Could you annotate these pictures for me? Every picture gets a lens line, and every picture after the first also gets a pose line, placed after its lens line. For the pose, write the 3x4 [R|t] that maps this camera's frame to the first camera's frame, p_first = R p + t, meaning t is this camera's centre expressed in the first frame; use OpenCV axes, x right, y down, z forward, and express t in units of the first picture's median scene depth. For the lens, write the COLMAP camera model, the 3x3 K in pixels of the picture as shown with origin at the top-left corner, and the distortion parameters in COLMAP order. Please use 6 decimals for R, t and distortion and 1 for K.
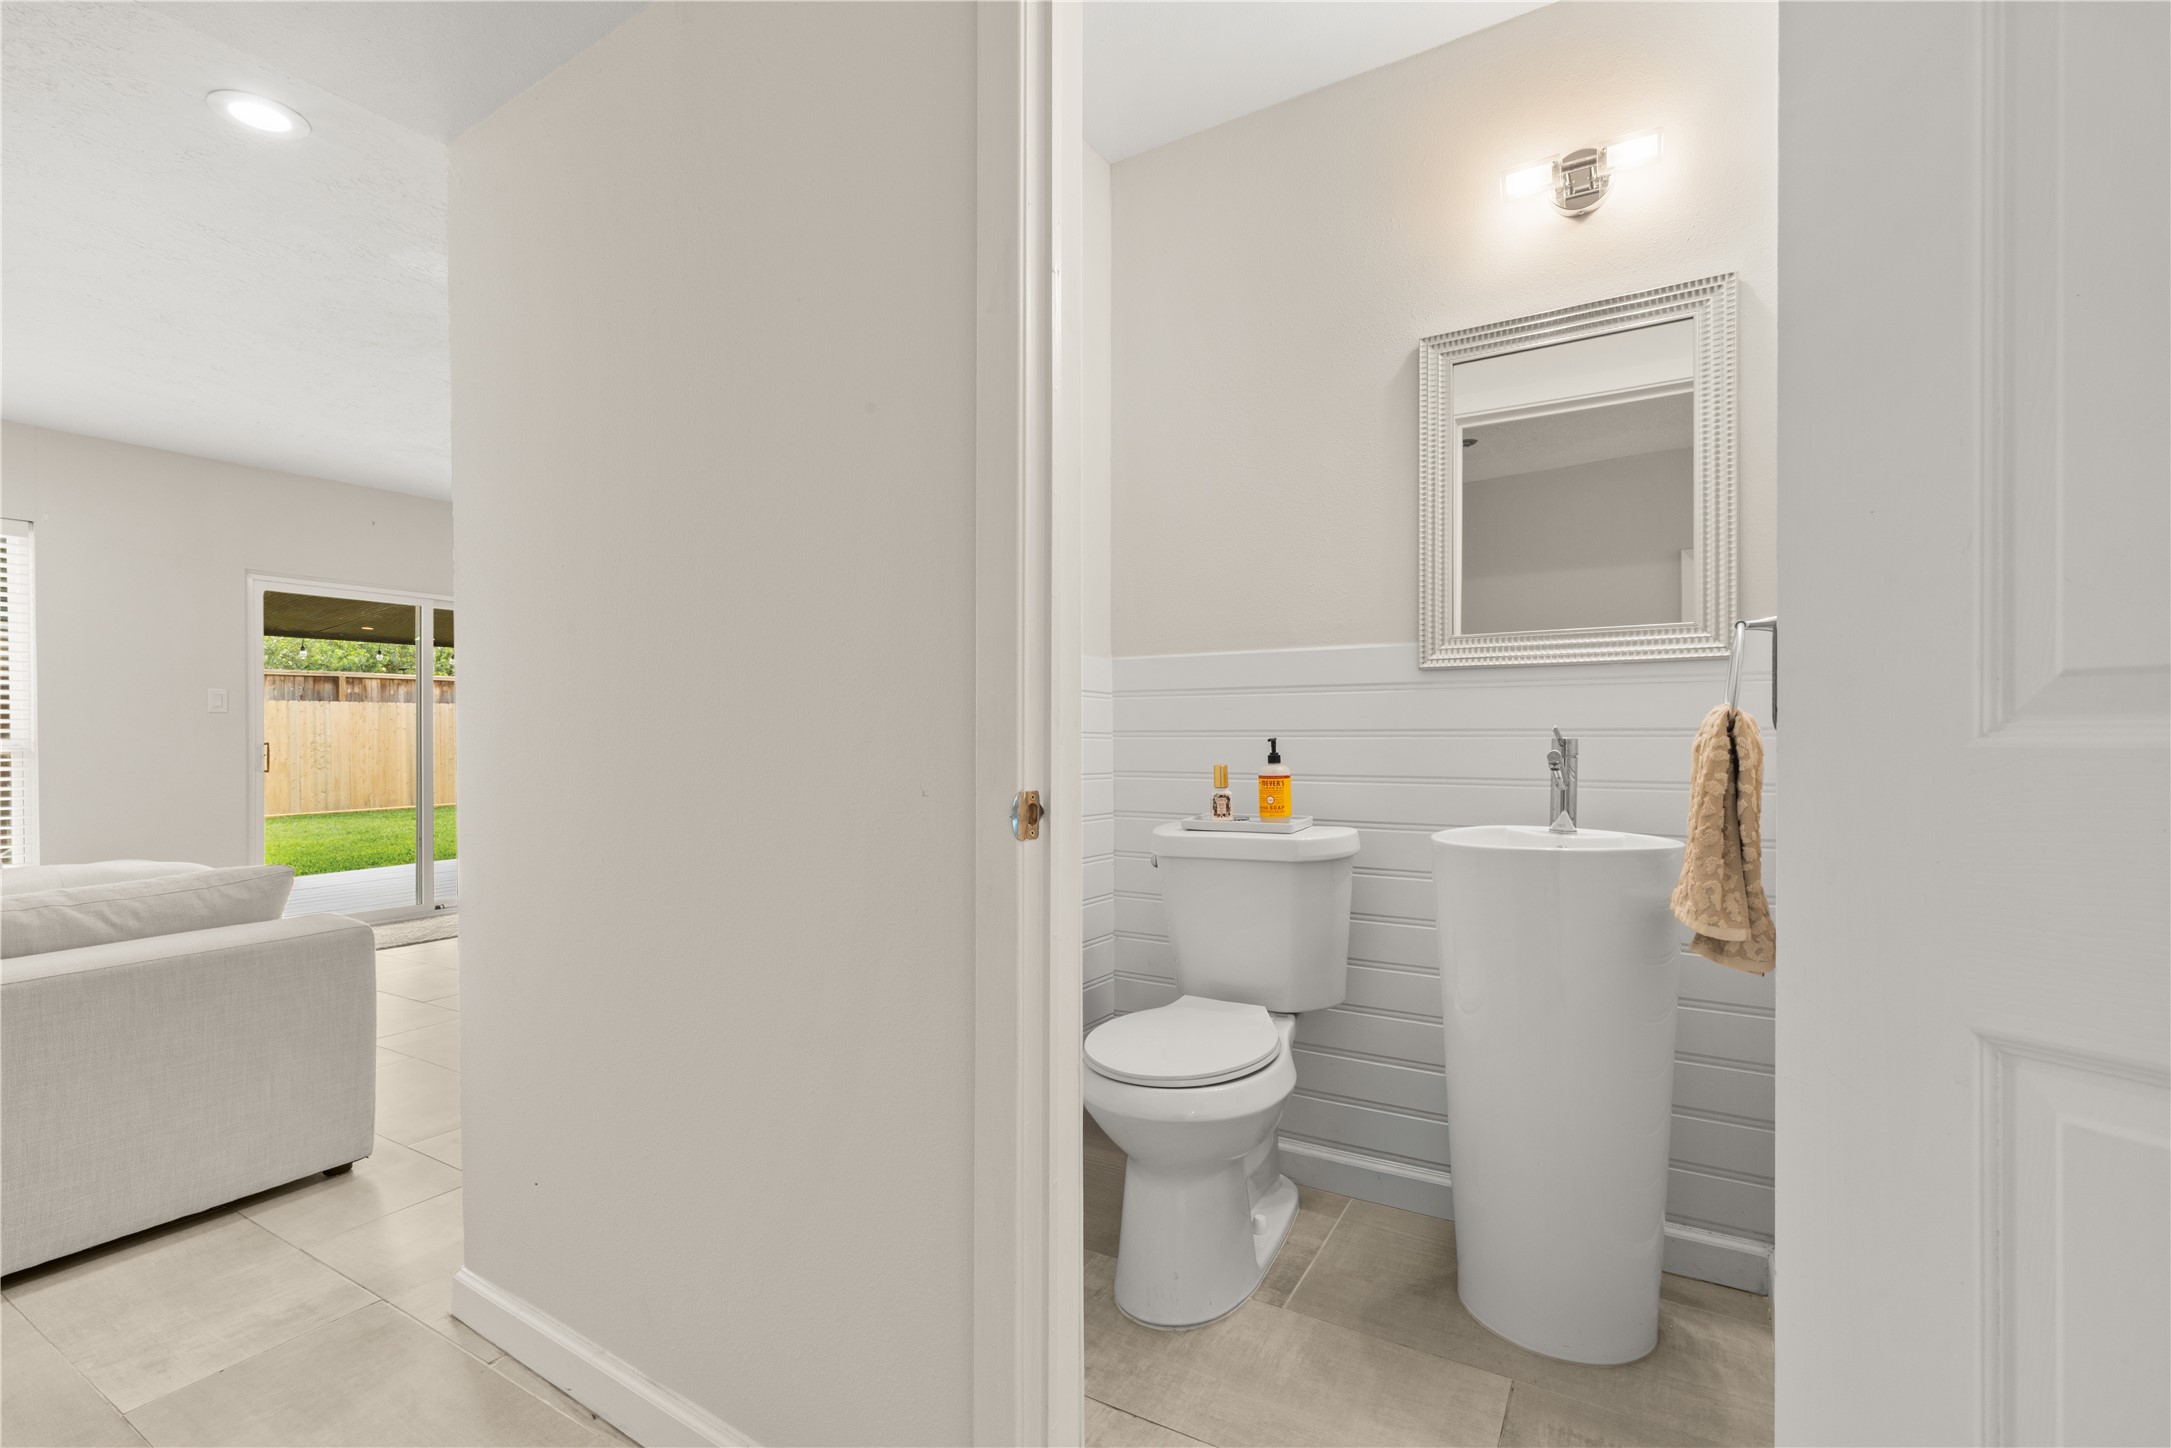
lens RADIAL K [[976.8, 0, 1083.6], [0, 976.8, 735.7], [0, 0, 1]] dist [0.004717, 0.000223]
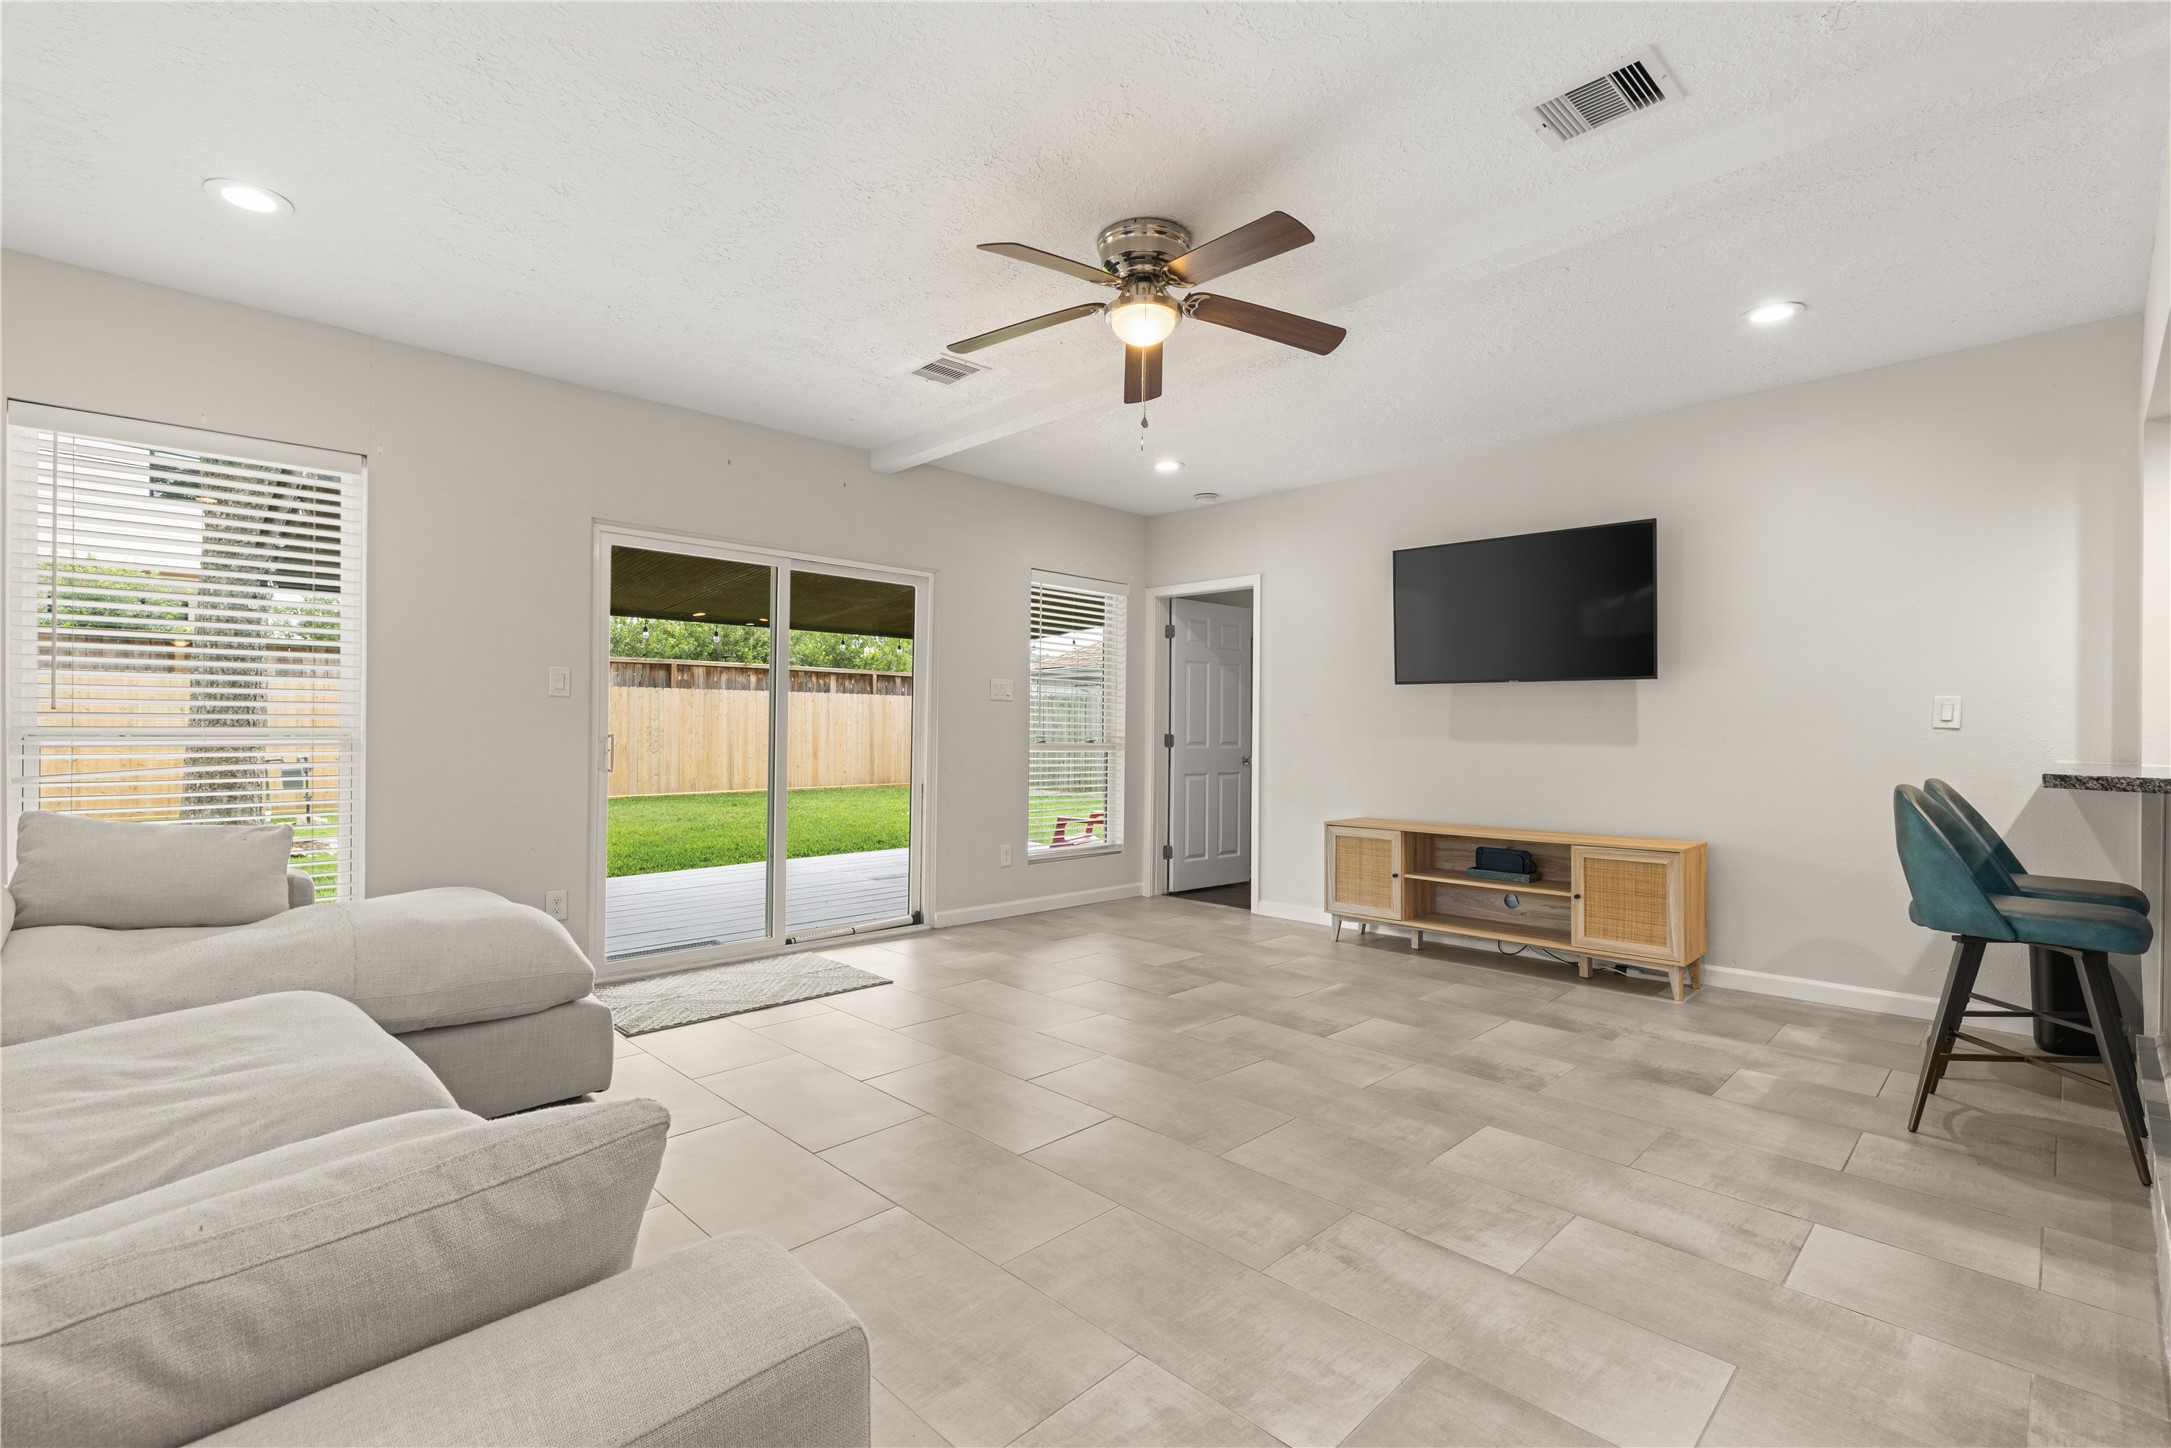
lens RADIAL K [[976.8, 0, 1094.1], [0, 976.8, 726.4], [0, 0, 1]] dist [0.004717, 0.000223]
pose [[0.972212, 0.017174, -0.233470, -0.090312], [-0.017675, 0.999844, -0.000055, -0.002305], [0.233432, 0.004180, 0.972364, 0.108189]]
